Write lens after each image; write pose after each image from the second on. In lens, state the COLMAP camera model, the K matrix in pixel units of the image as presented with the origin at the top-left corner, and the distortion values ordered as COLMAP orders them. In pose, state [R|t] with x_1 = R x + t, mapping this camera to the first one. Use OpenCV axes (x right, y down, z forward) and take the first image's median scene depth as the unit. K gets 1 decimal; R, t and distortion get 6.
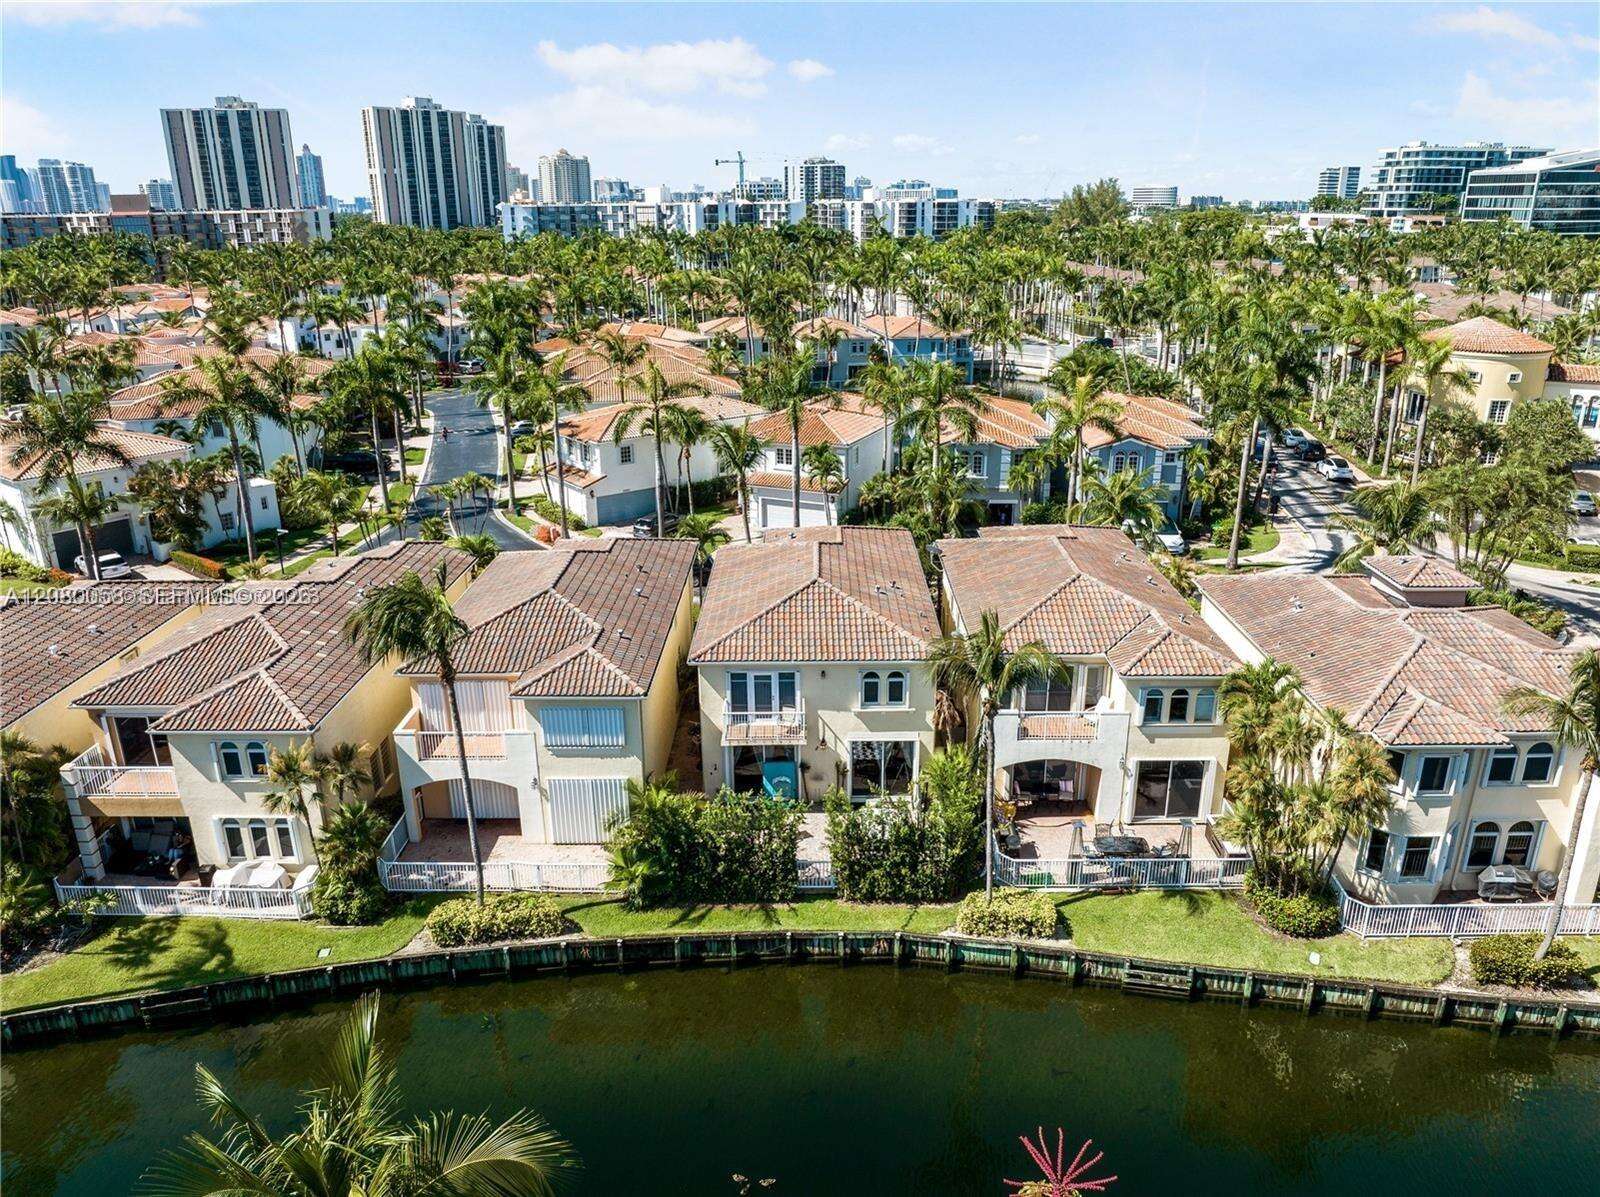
lens RADIAL K [[1129.1, 0, 800.7], [0, 1129.1, 604.9], [0, 0, 1]] dist [-0.053767, 0.023892]
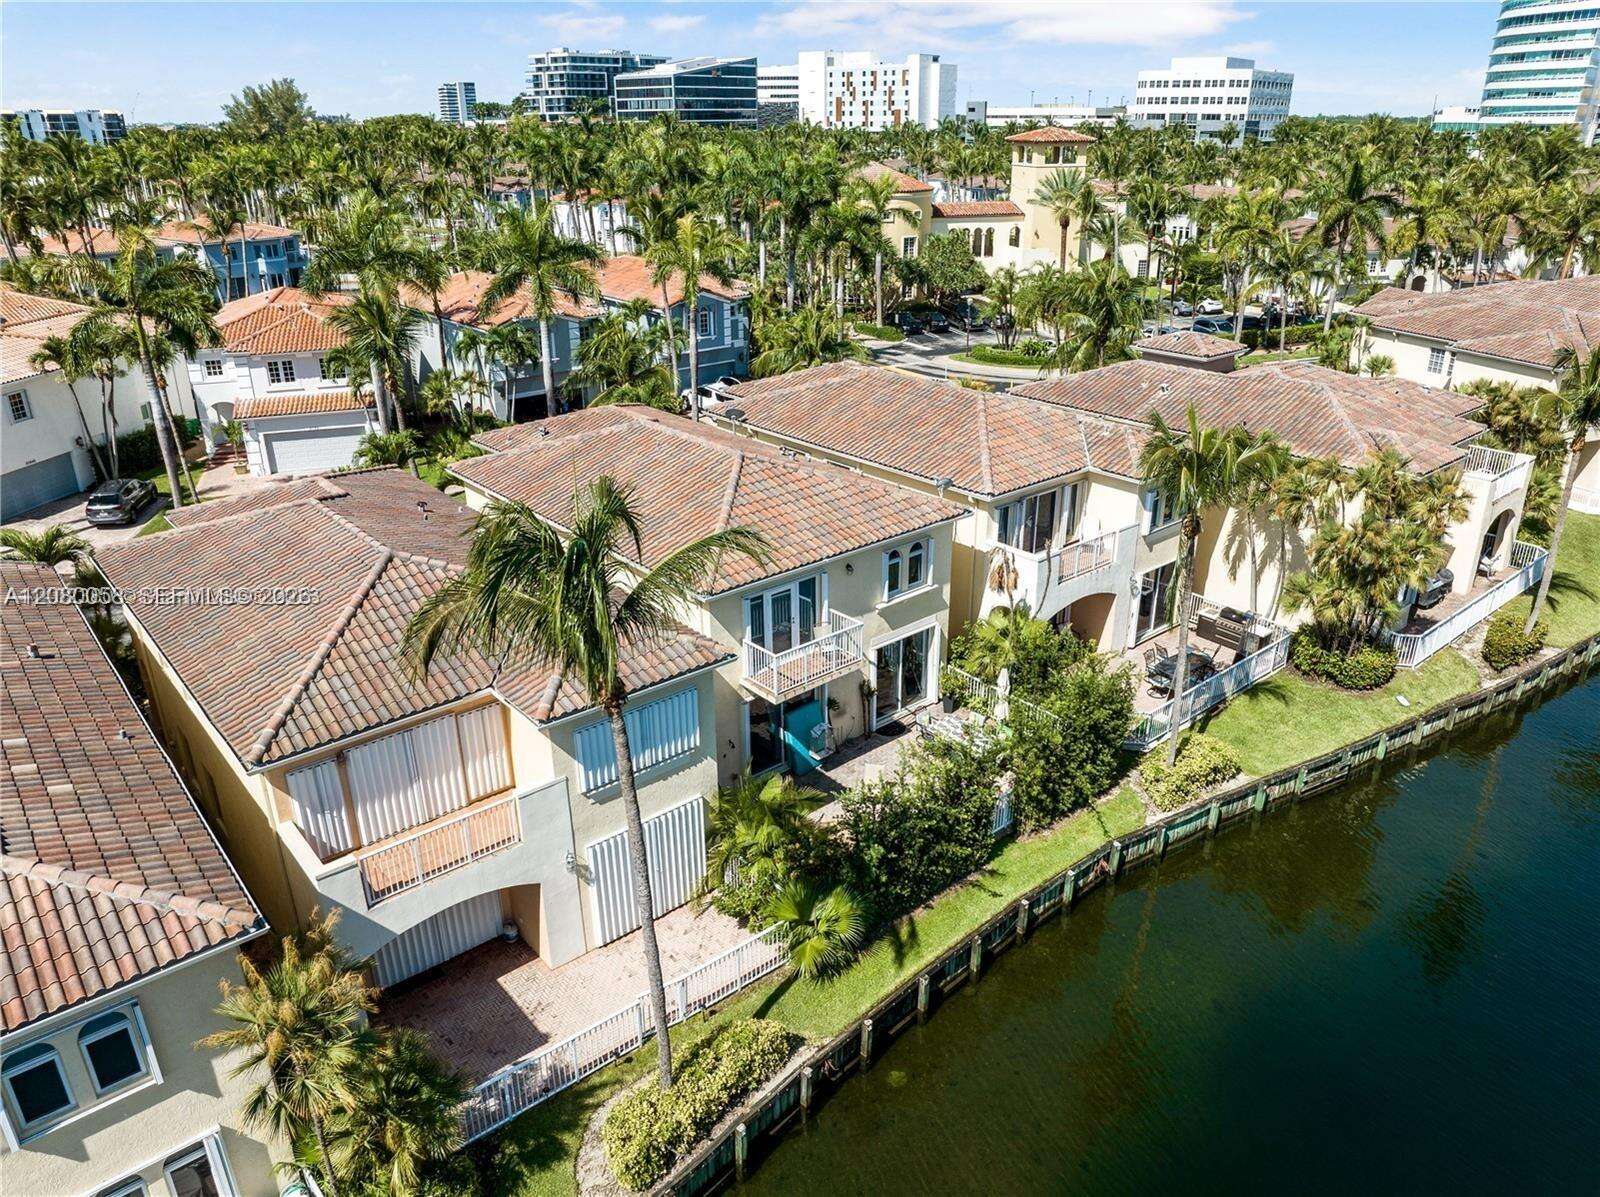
lens RADIAL K [[1129.1, 0, 801.6], [0, 1129.1, 598.8], [0, 0, 1]] dist [-0.053767, 0.023892]
pose [[0.754595, -0.256063, 0.604167, -0.226777], [0.221589, 0.966071, 0.132687, -0.011595], [-0.617644, 0.033752, 0.785733, 0.227974]]
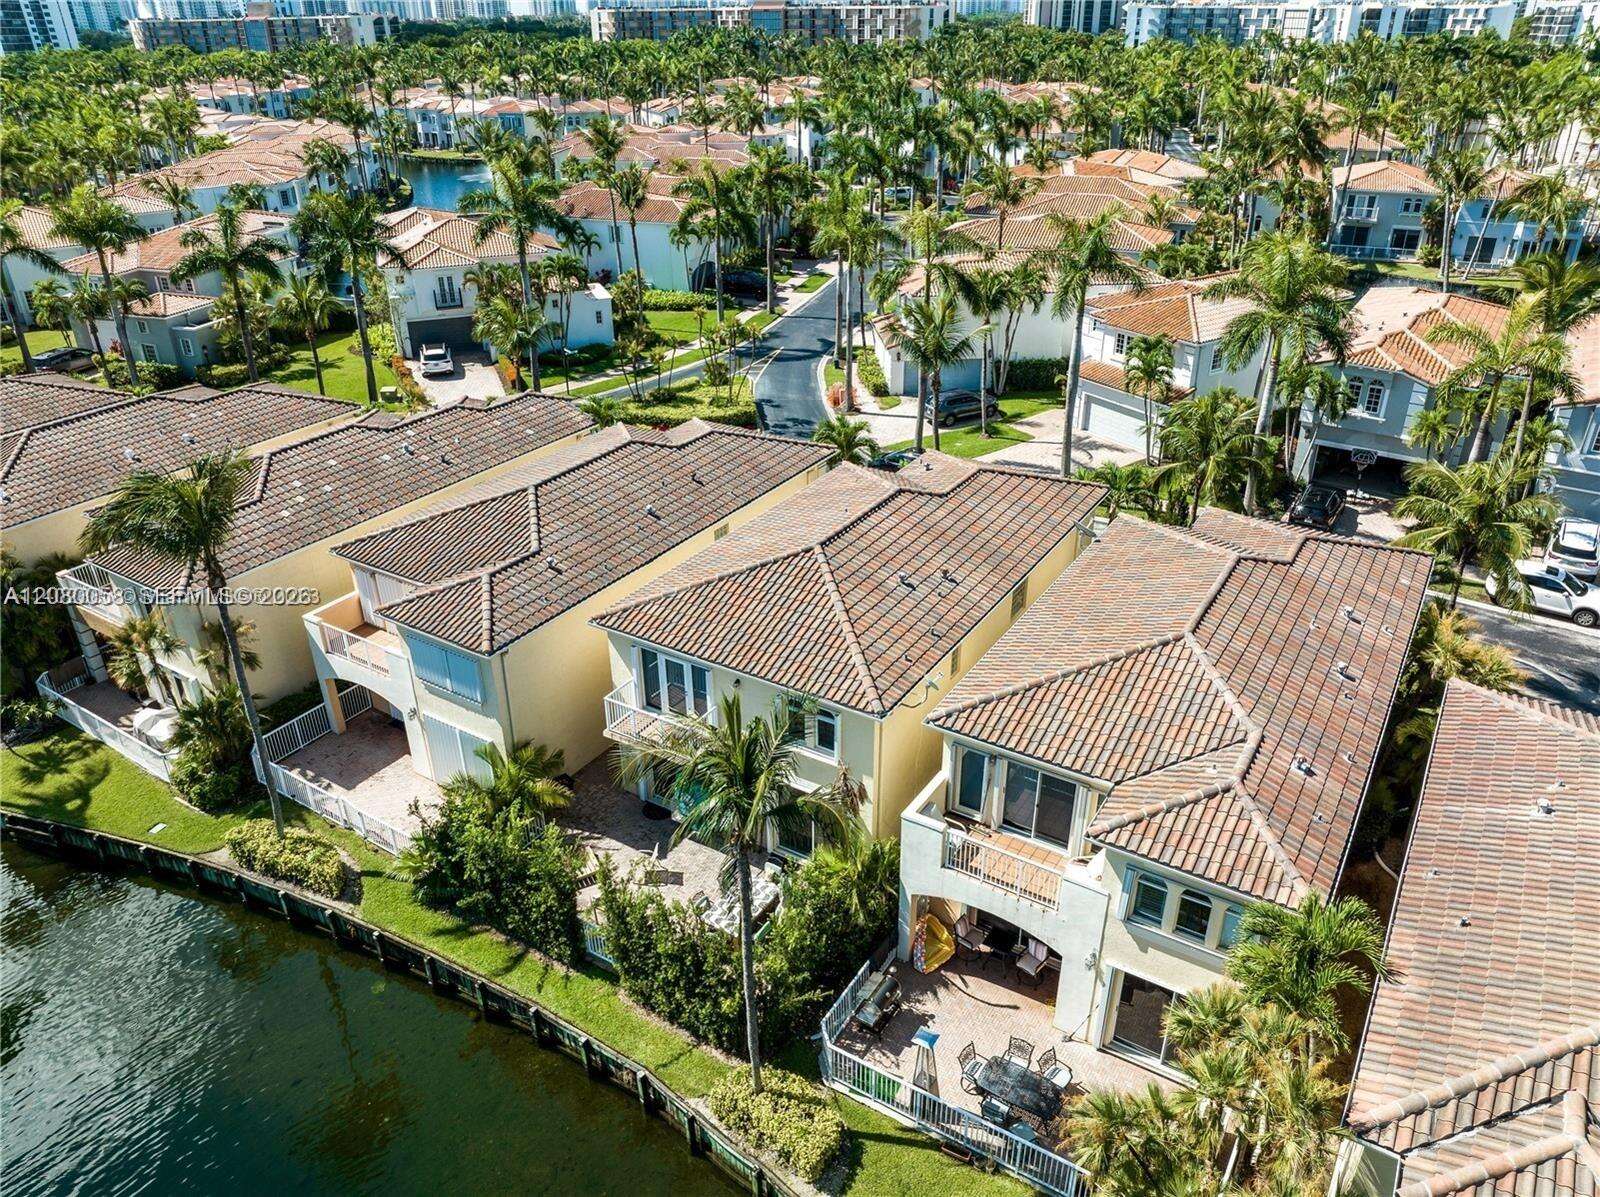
lens RADIAL K [[1129.1, 0, 798.4], [0, 1129.1, 598.5], [0, 0, 1]] dist [-0.053767, 0.023892]
pose [[0.849909, 0.246399, -0.465770, 0.191929], [-0.175471, 0.965828, 0.190749, -0.069420], [0.496855, -0.080391, 0.864102, 0.202047]]
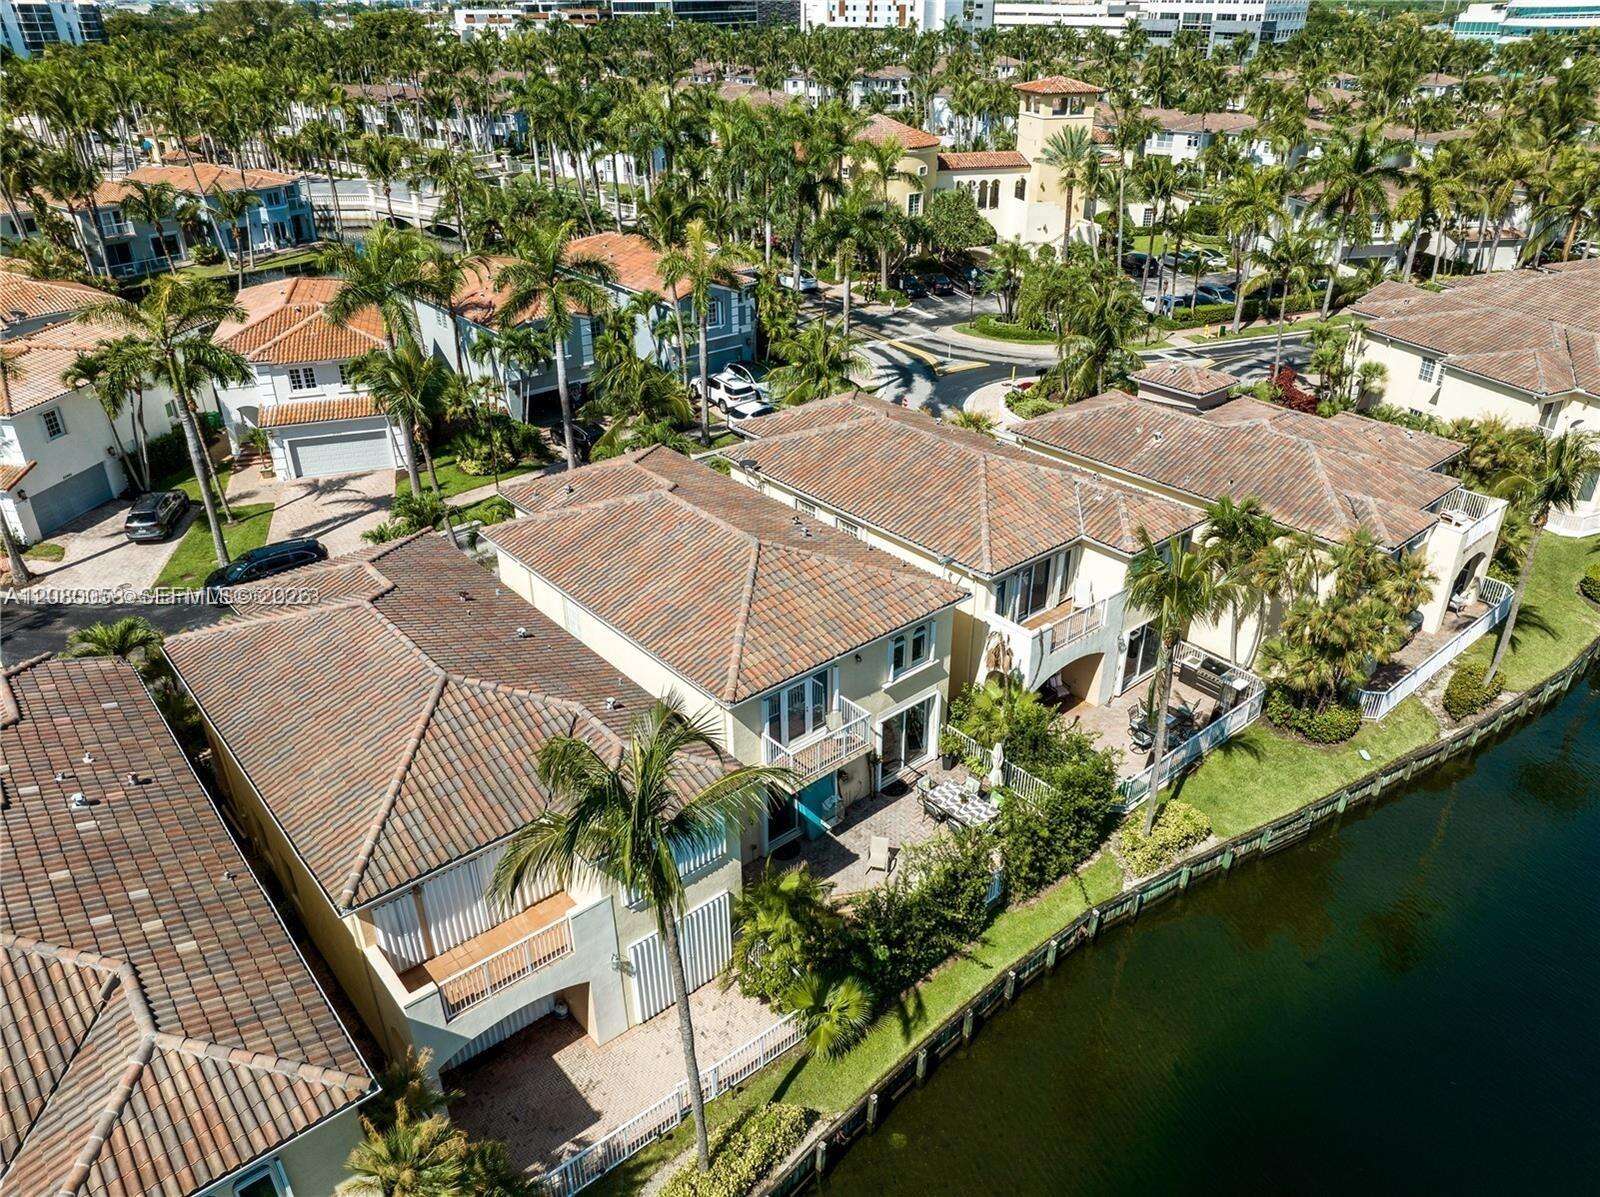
lens RADIAL K [[1129.1, 0, 801.4], [0, 1129.1, 598.4], [0, 0, 1]] dist [-0.053767, 0.023892]
pose [[0.755075, -0.309687, 0.577888, -0.230845], [0.219720, 0.949969, 0.221996, -0.083140], [-0.617725, -0.040650, 0.785343, 0.205153]]
